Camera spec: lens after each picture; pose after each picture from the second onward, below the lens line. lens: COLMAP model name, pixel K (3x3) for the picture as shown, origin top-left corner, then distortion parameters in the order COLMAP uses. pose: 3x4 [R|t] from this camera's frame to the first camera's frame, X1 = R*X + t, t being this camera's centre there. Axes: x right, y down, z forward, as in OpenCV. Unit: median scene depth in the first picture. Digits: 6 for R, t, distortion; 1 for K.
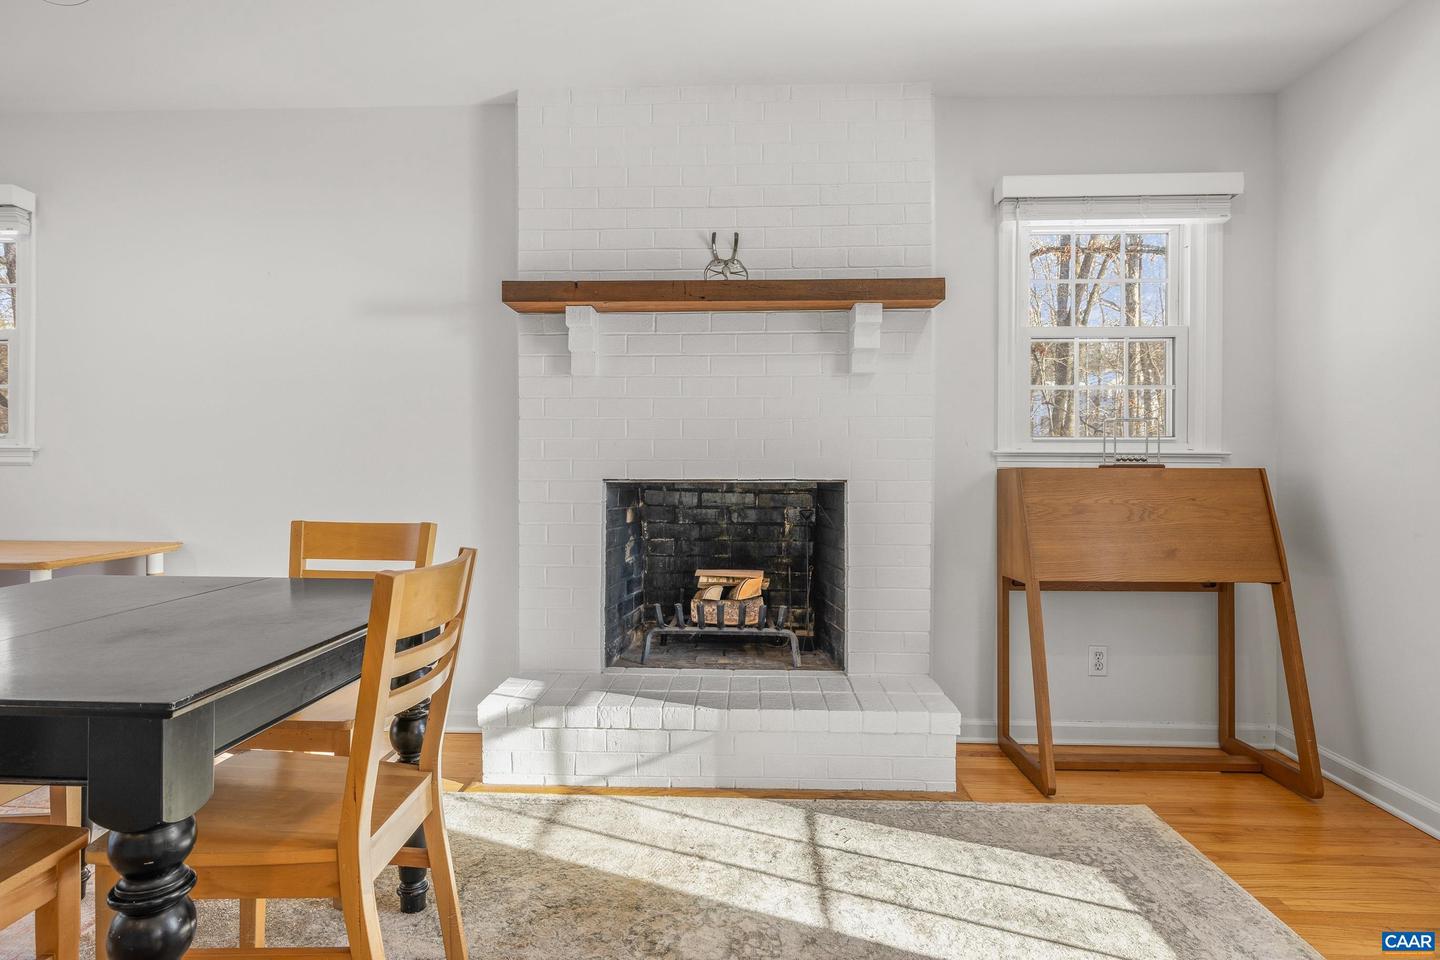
lens RADIAL K [[806.0, 0, 715.8], [0, 806.0, 475.5], [0, 0, 1]] dist [-0.002056, 0.003101]
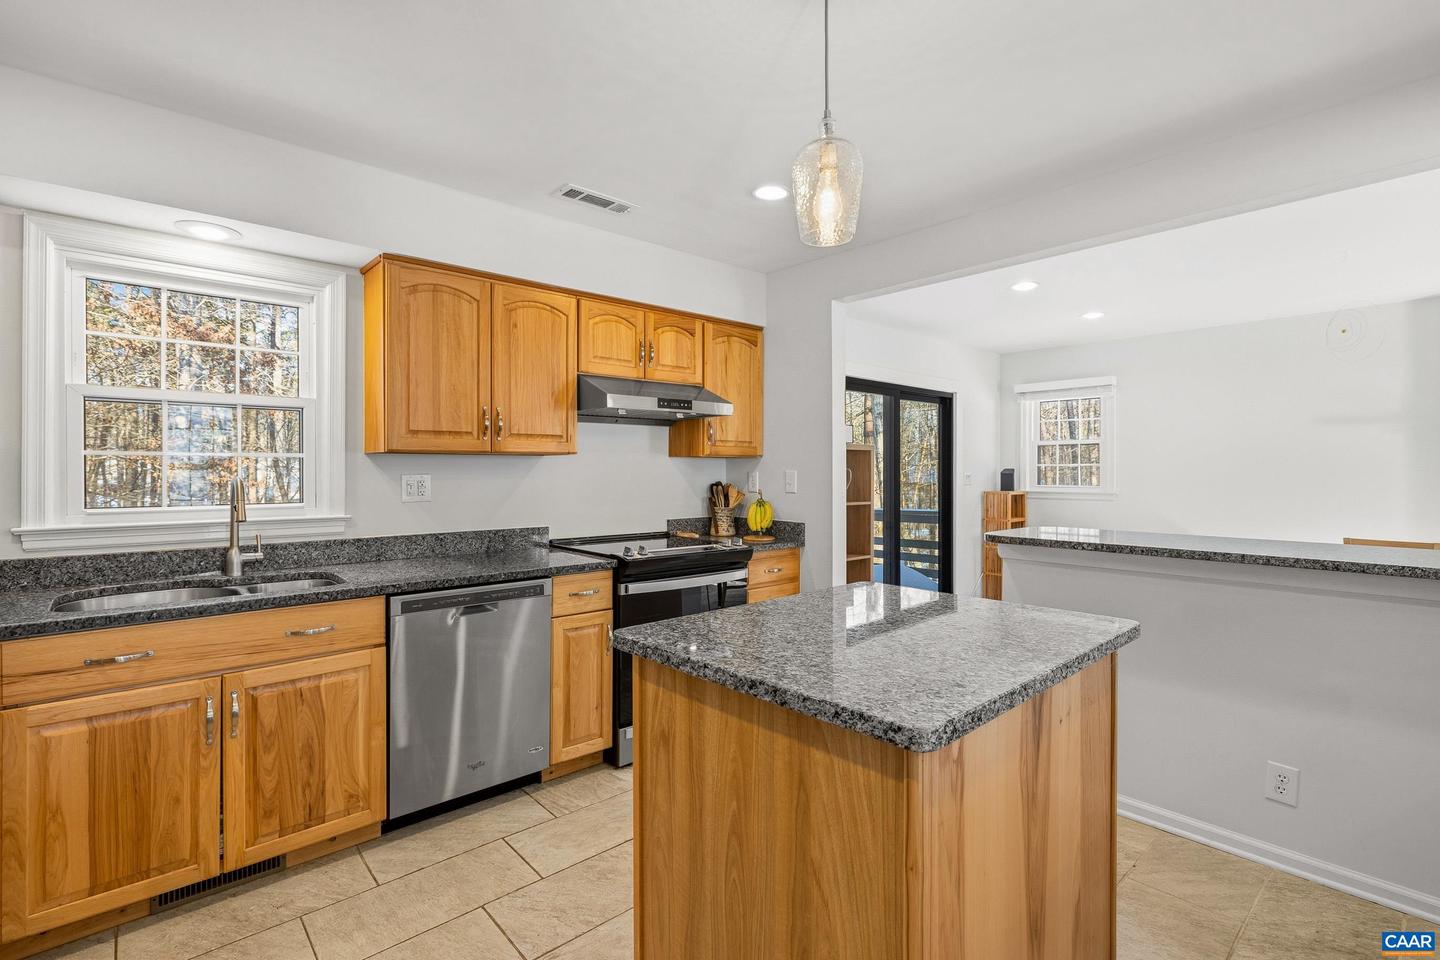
lens RADIAL K [[661.1, 0, 714.1], [0, 661.1, 469.8], [0, 0, 1]] dist [-0.012746, 0.003022]
pose [[0.695382, -0.005622, -0.718619, -0.352243], [-0.007390, 0.999861, -0.014972, -0.069971], [0.718603, 0.015722, 0.695243, -1.155871]]
